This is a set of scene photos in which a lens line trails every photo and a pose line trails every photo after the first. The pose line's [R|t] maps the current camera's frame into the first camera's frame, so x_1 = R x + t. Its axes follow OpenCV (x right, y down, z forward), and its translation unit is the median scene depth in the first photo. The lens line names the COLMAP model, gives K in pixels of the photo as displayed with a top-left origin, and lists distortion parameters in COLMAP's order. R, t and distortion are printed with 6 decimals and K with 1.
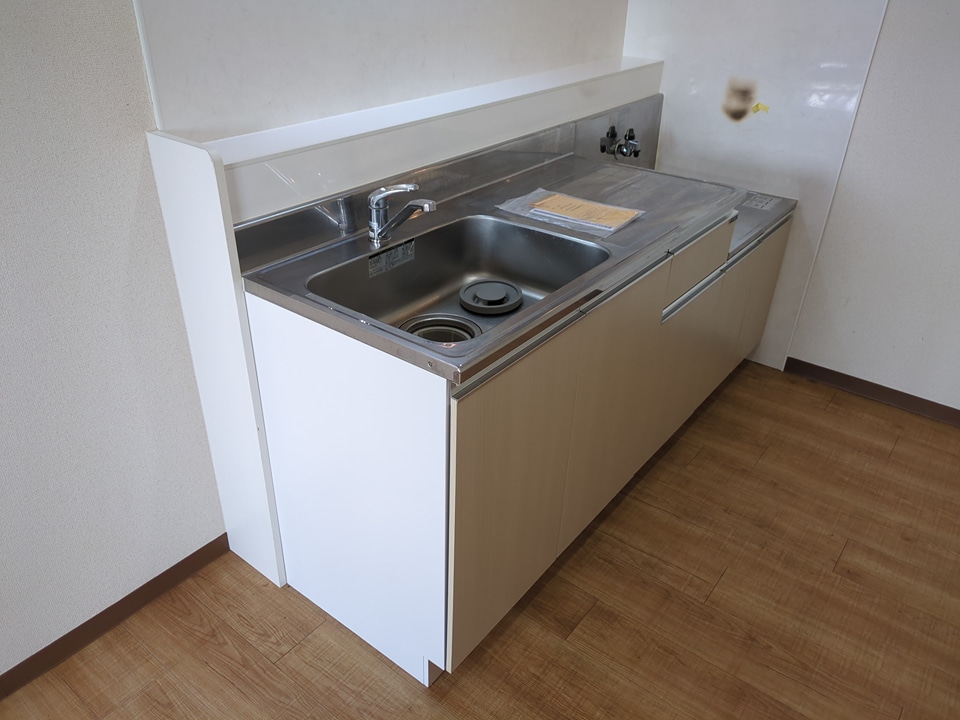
lens RADIAL K [[718.5, 0, 466.2], [0, 718.5, 361.4], [0, 0, 1]] dist [0.046511, -0.032158]
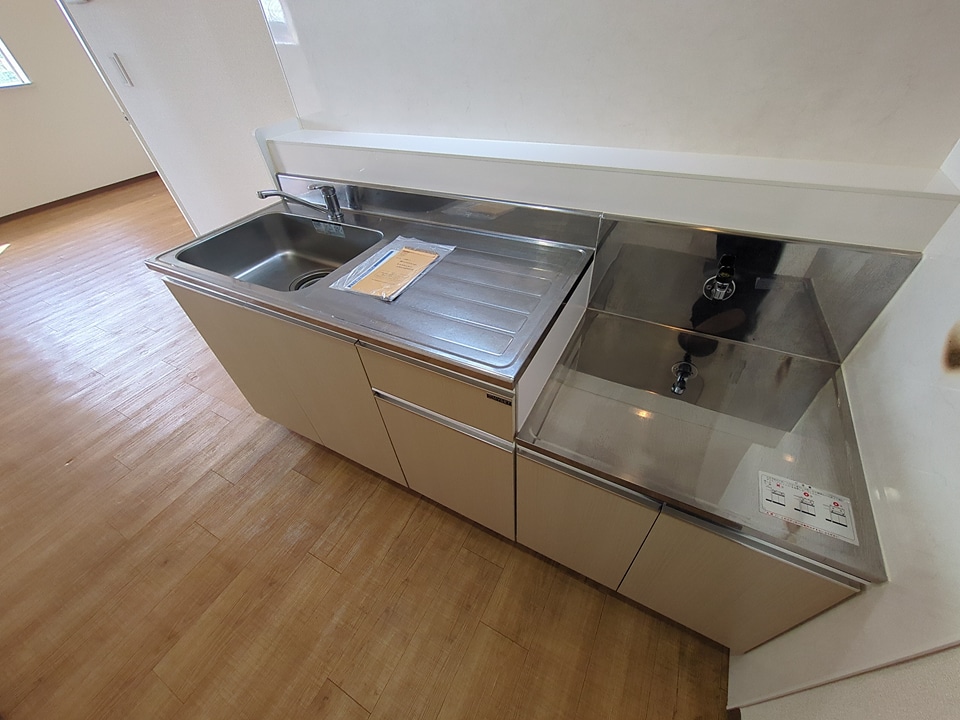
lens RADIAL K [[382.3, 0, 479.4], [0, 382.3, 356.6], [0, 0, 1]] dist [-0.003443, 0.005489]
pose [[0.180307, 0.638556, -0.748155, 0.601103], [-0.439092, 0.732880, 0.519697, -0.404347], [0.880163, 0.234804, 0.412528, 0.774066]]
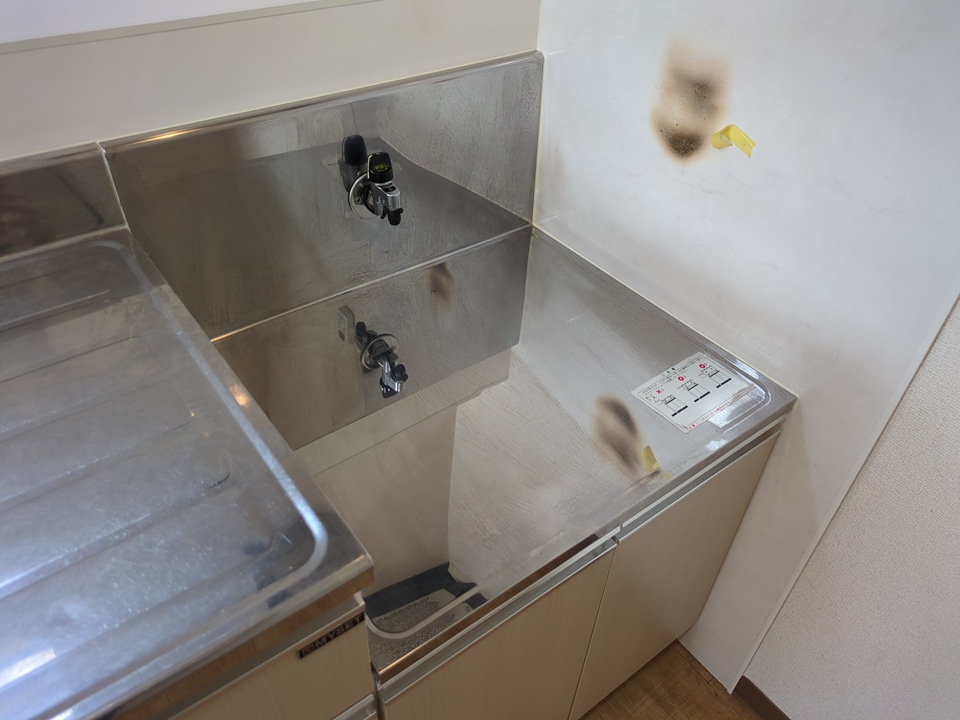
lens RADIAL K [[723.3, 0, 480.0], [0, 723.3, 360.0], [0, 0, 1]] dist [0.004562, 0.000105]
pose [[0.966616, 0.176805, -0.185453, 0.437277], [-0.143565, 0.973218, 0.179546, -0.342203], [0.212231, -0.146927, 0.966111, 0.724743]]
